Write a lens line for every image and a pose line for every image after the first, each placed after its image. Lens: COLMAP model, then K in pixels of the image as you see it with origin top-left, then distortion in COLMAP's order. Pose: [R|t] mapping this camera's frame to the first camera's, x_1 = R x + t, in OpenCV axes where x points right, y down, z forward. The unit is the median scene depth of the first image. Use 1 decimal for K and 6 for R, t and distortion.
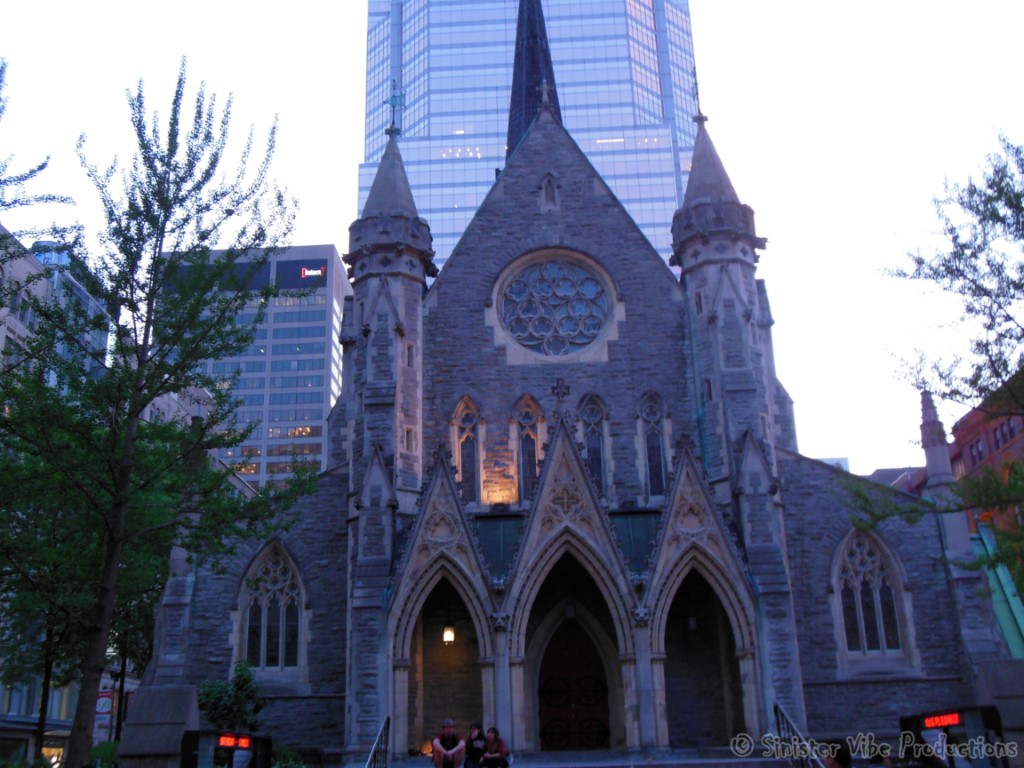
lens RADIAL K [[1076.3, 0, 512.0], [0, 1076.3, 384.0], [0, 0, 1]] dist [-0.042375, 0.002907]
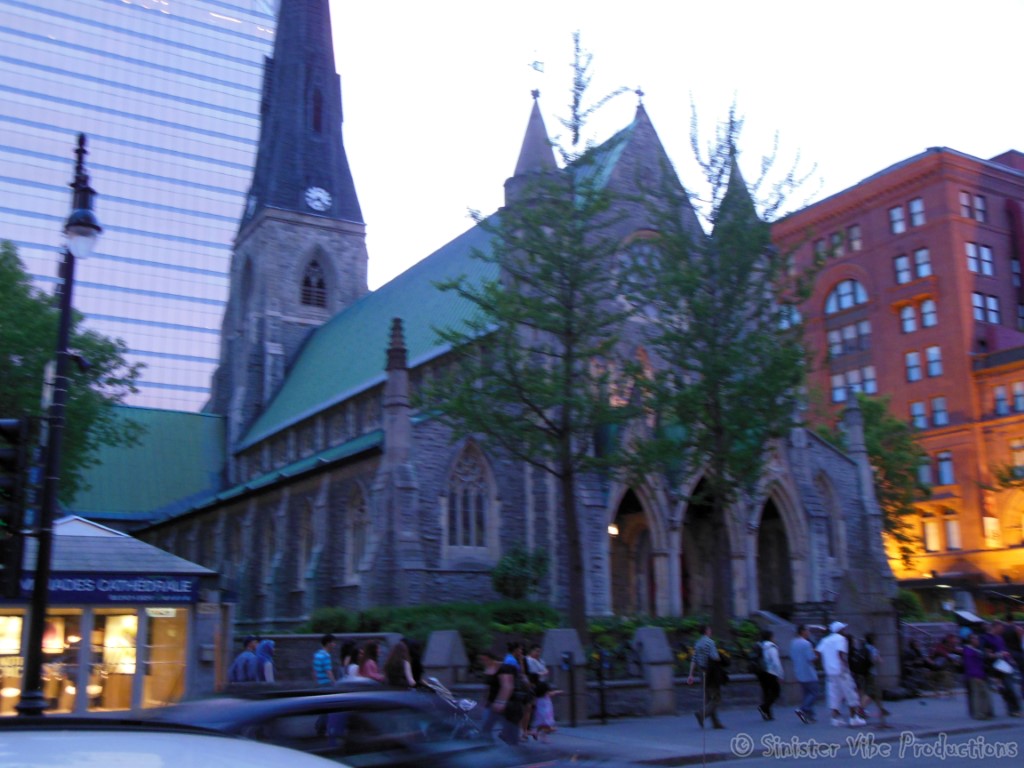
lens RADIAL K [[1076.3, 0, 512.0], [0, 1076.3, 384.0], [0, 0, 1]] dist [-0.042375, 0.002907]
pose [[0.837471, 0.135229, 0.529487, -0.831142], [-0.188270, 0.980980, 0.047241, 0.023541], [-0.513028, -0.139250, 0.847002, -0.004059]]
